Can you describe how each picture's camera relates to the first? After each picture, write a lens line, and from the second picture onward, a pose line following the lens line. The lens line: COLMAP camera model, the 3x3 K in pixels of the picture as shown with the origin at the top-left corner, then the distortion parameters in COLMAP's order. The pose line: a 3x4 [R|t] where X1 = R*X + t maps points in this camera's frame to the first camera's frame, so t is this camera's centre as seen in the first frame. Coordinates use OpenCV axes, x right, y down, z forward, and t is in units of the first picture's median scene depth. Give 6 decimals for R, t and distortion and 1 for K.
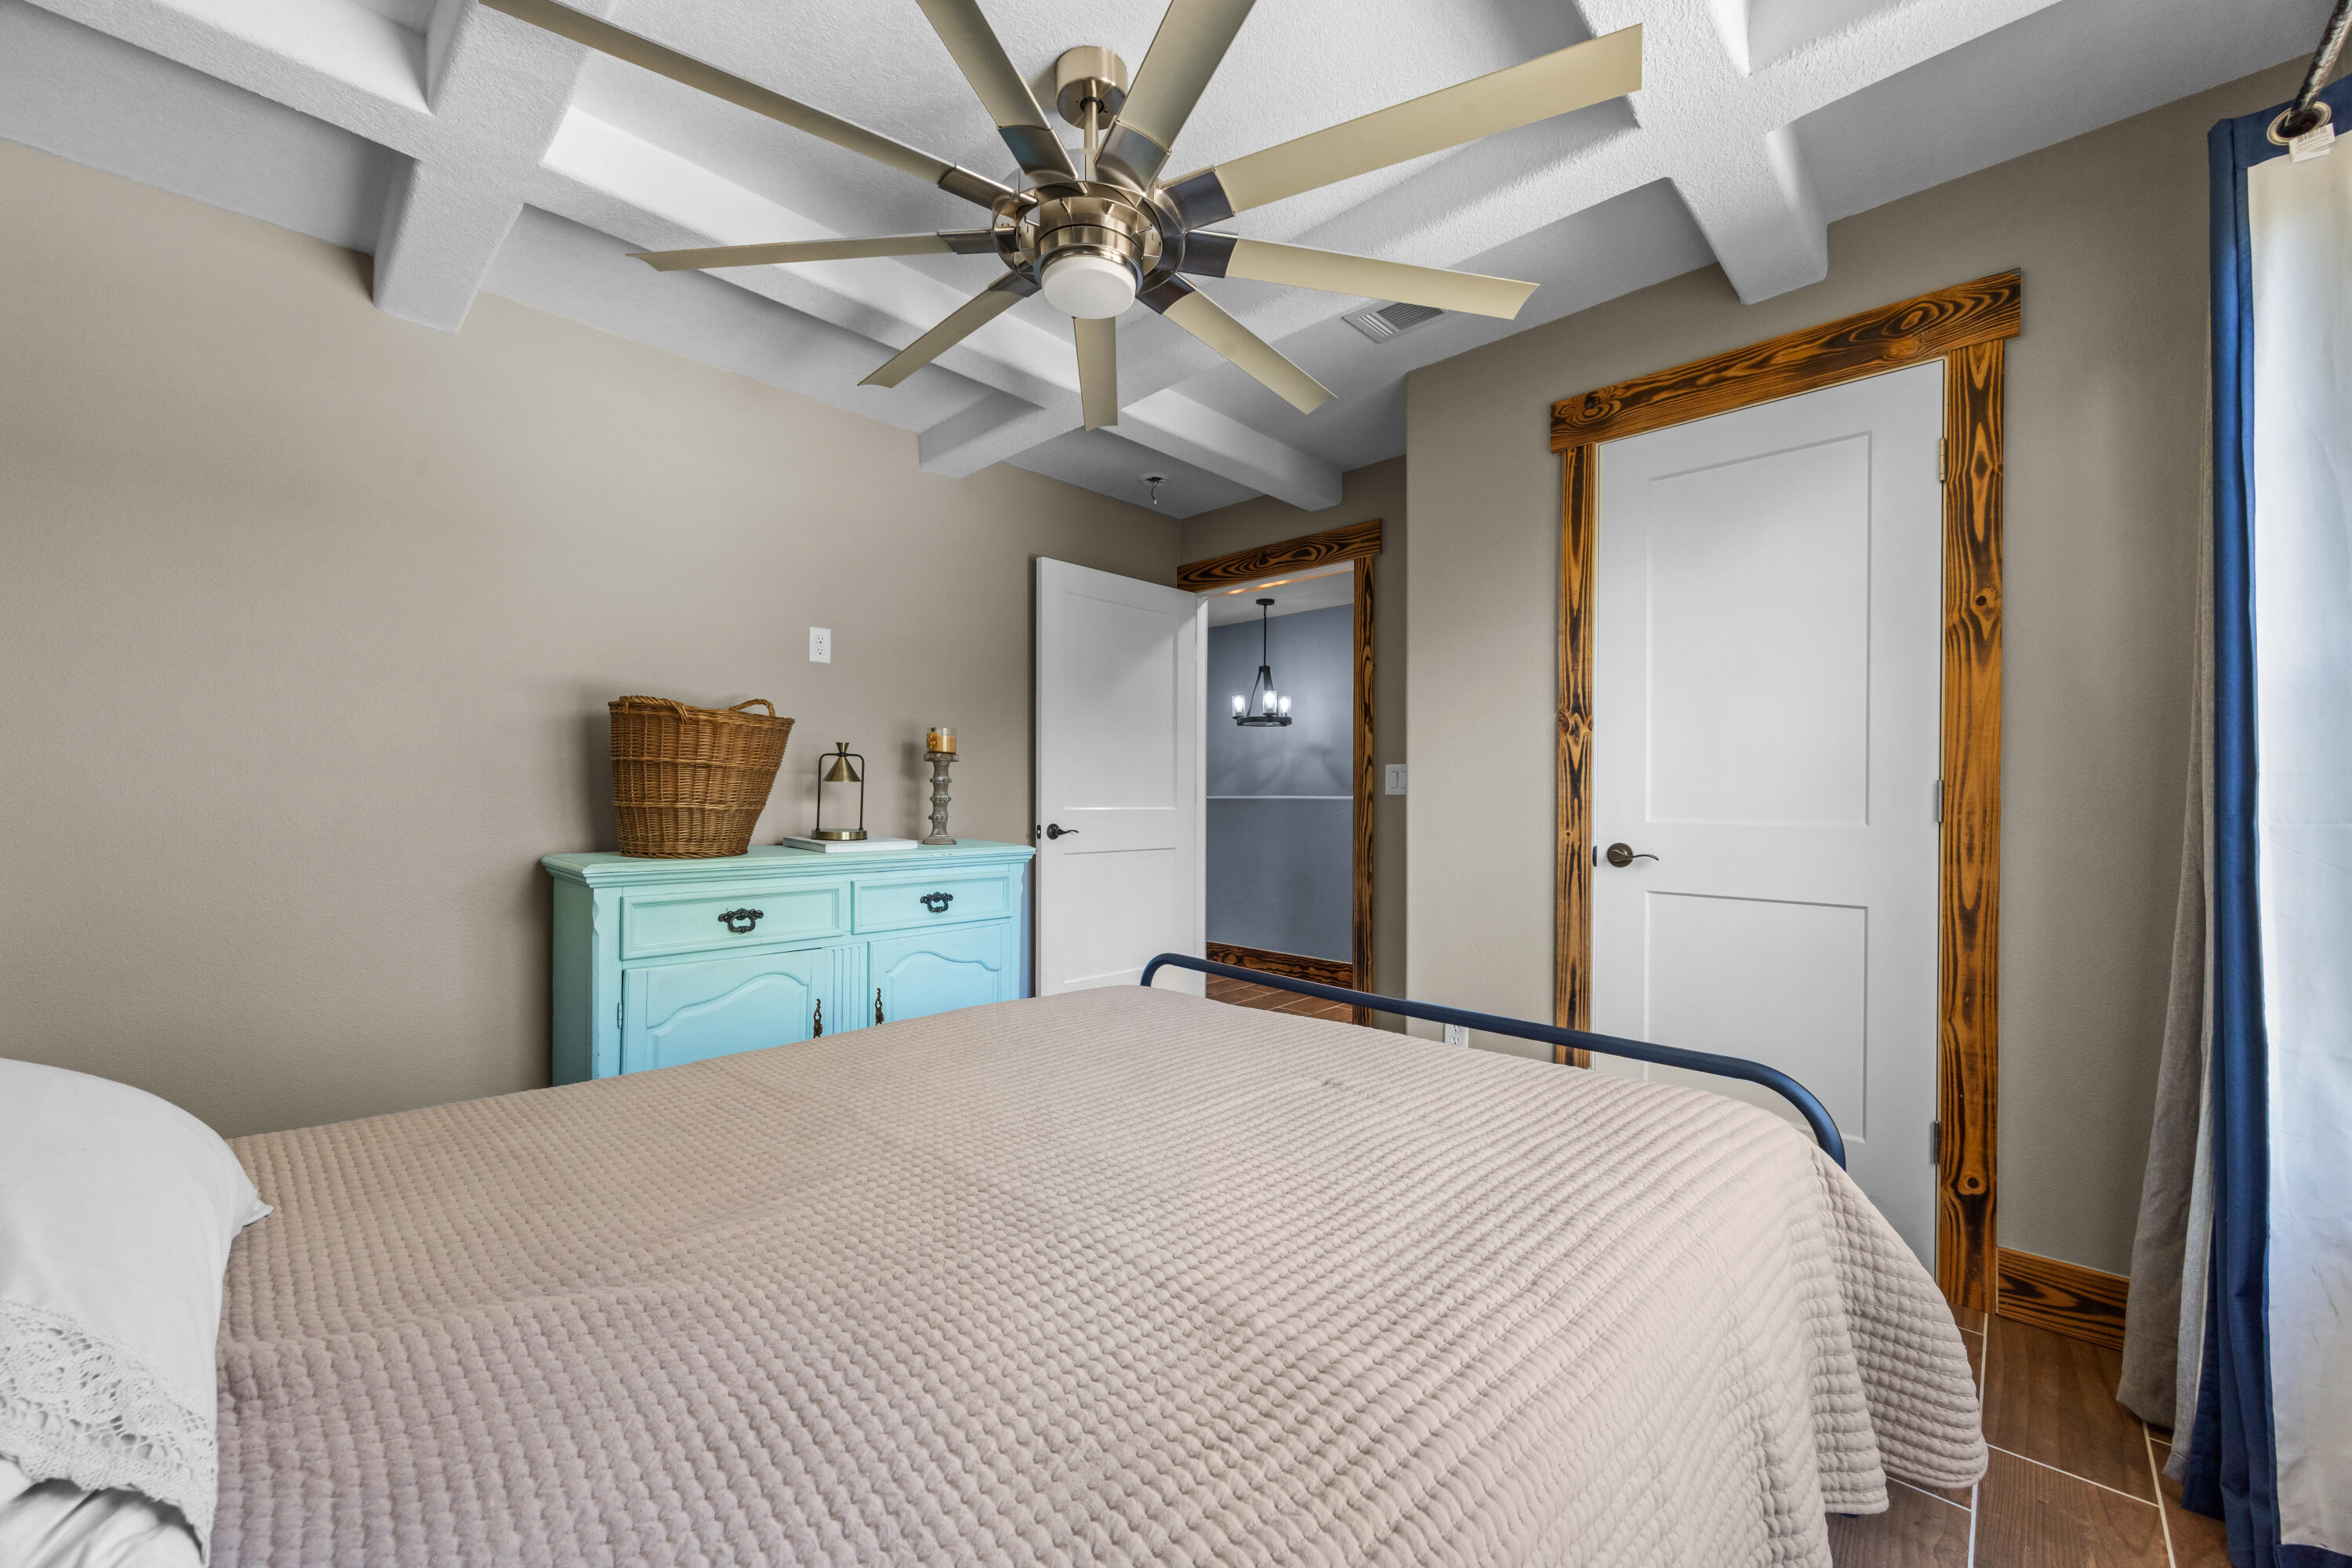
lens RADIAL K [[921.2, 0, 1182.7], [0, 921.2, 791.8], [0, 0, 1]] dist [0.004279, 0.000407]
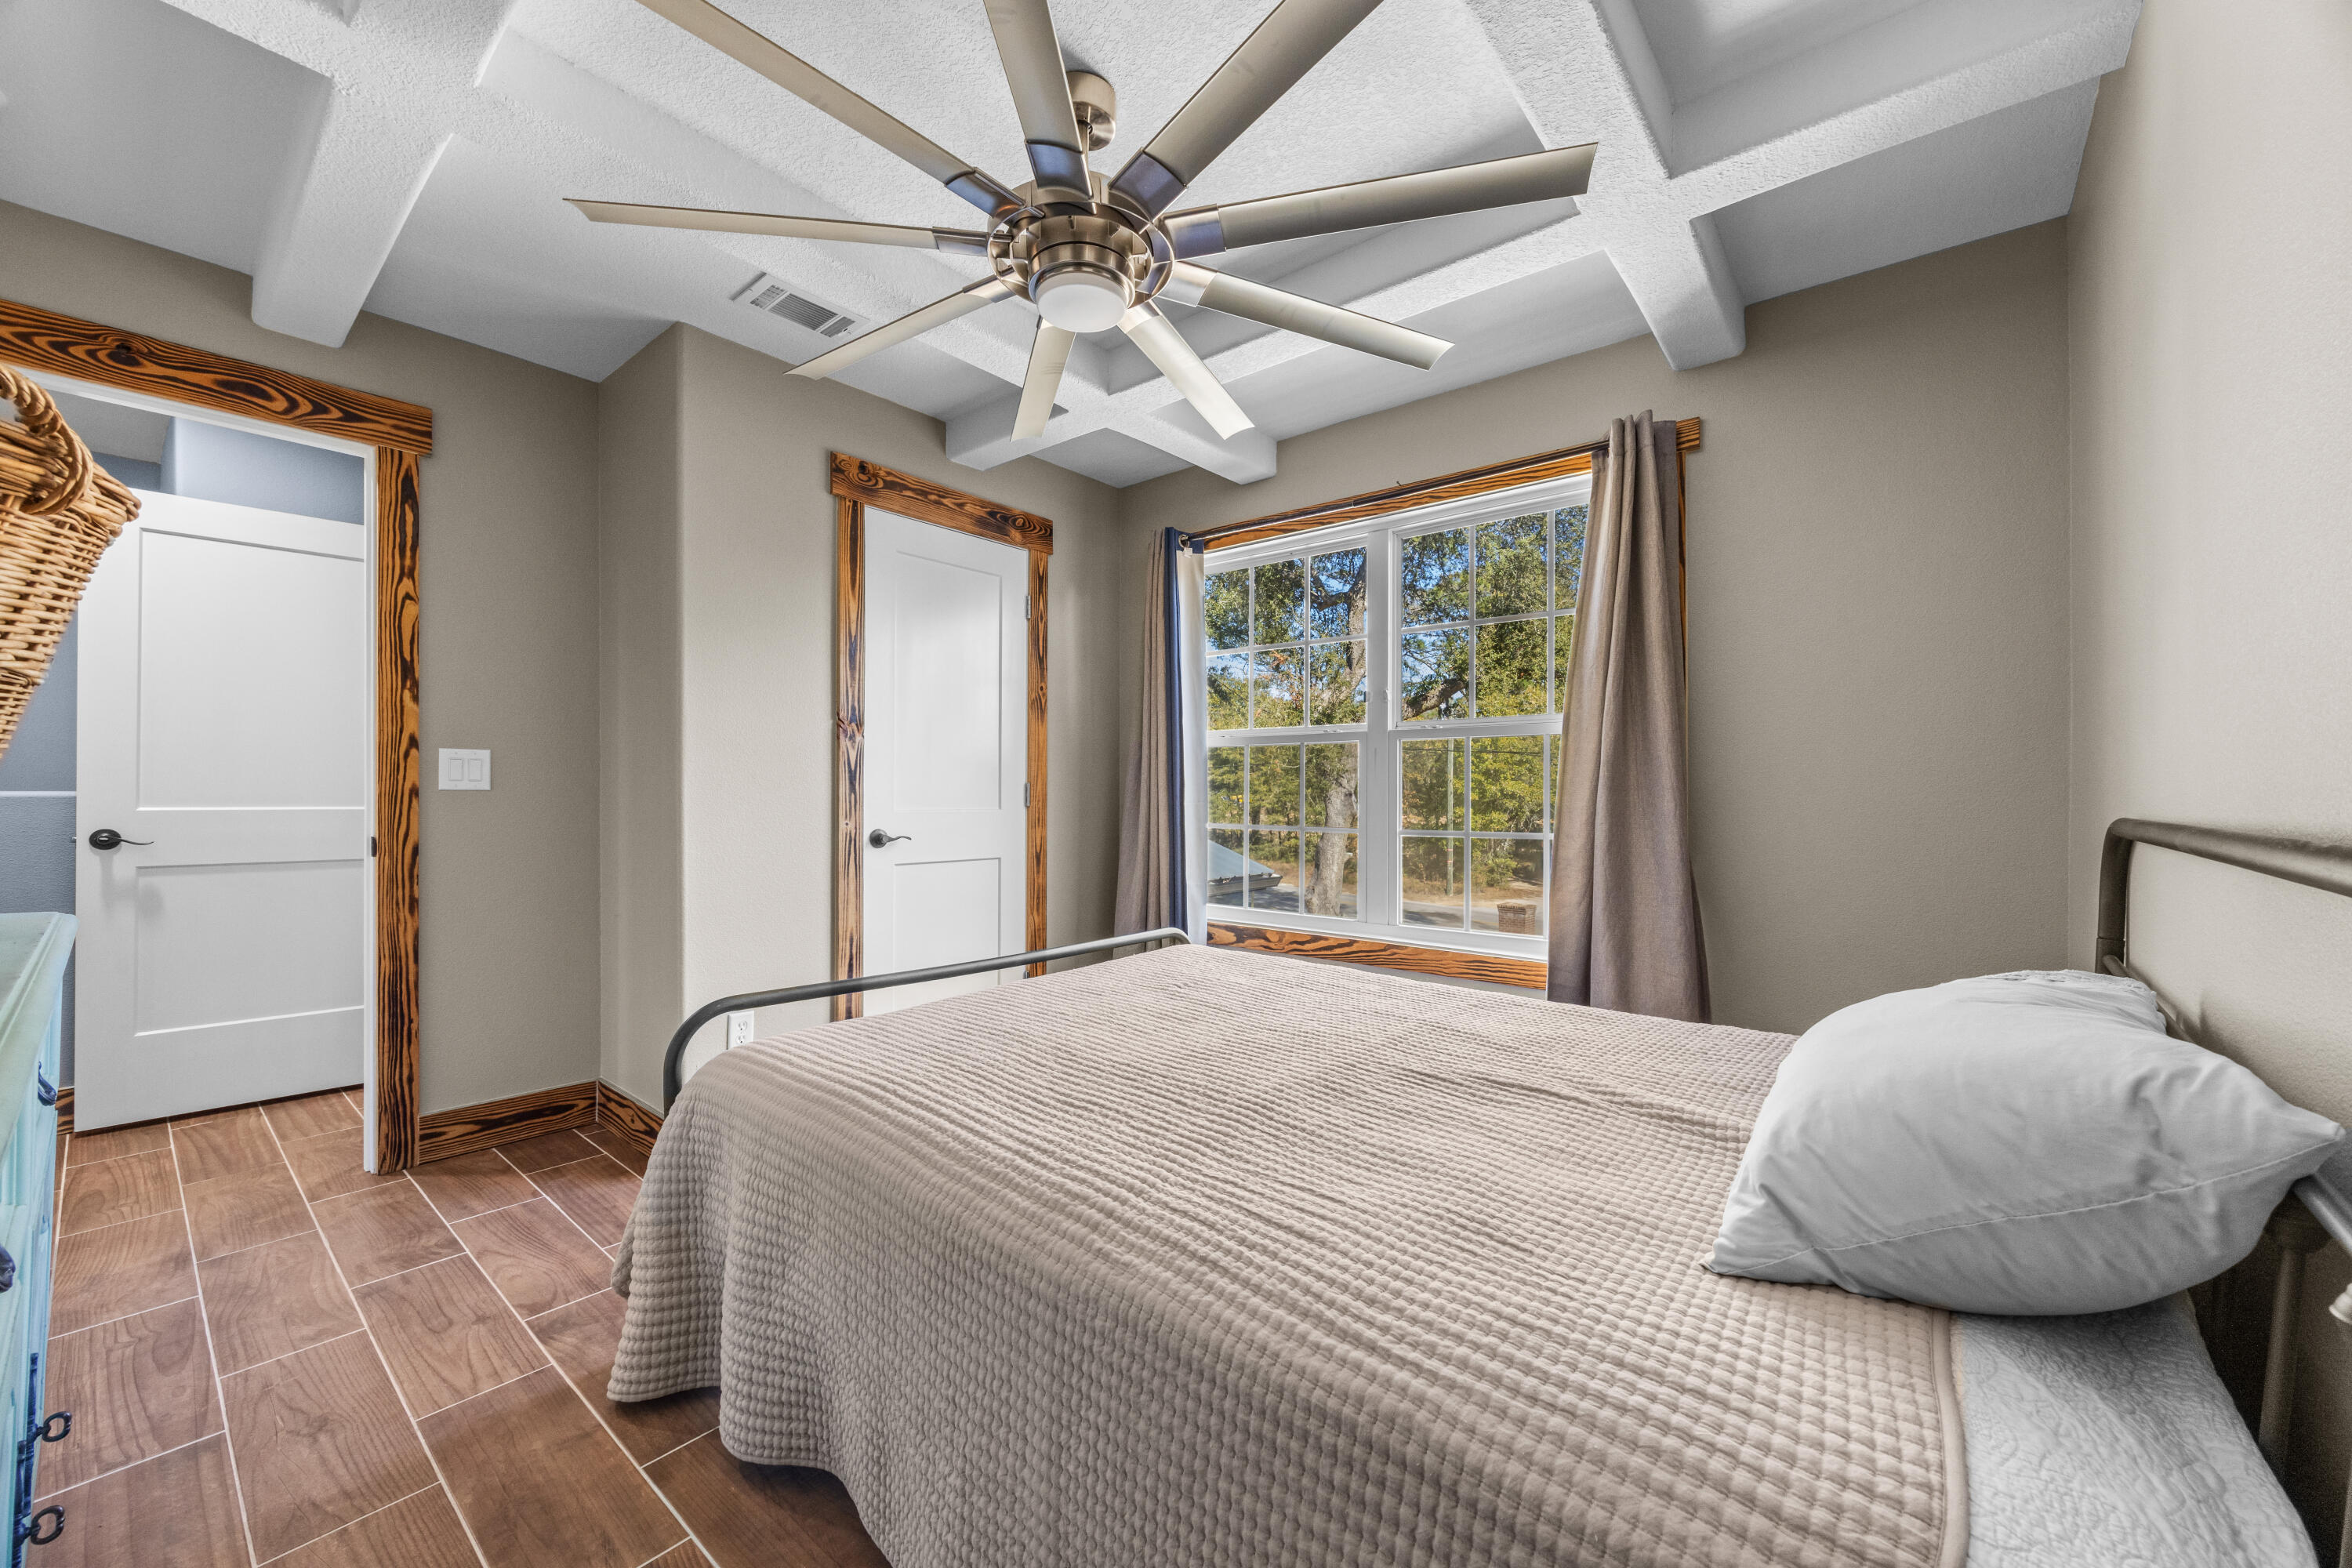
lens RADIAL K [[921.2, 0, 1166.3], [0, 921.2, 790.4], [0, 0, 1]] dist [0.004279, 0.000407]
pose [[-0.063819, -0.002306, 0.997959, -0.794697], [-0.008610, 0.999961, 0.001760, -0.003018], [-0.997924, -0.008480, -0.063836, 0.668814]]
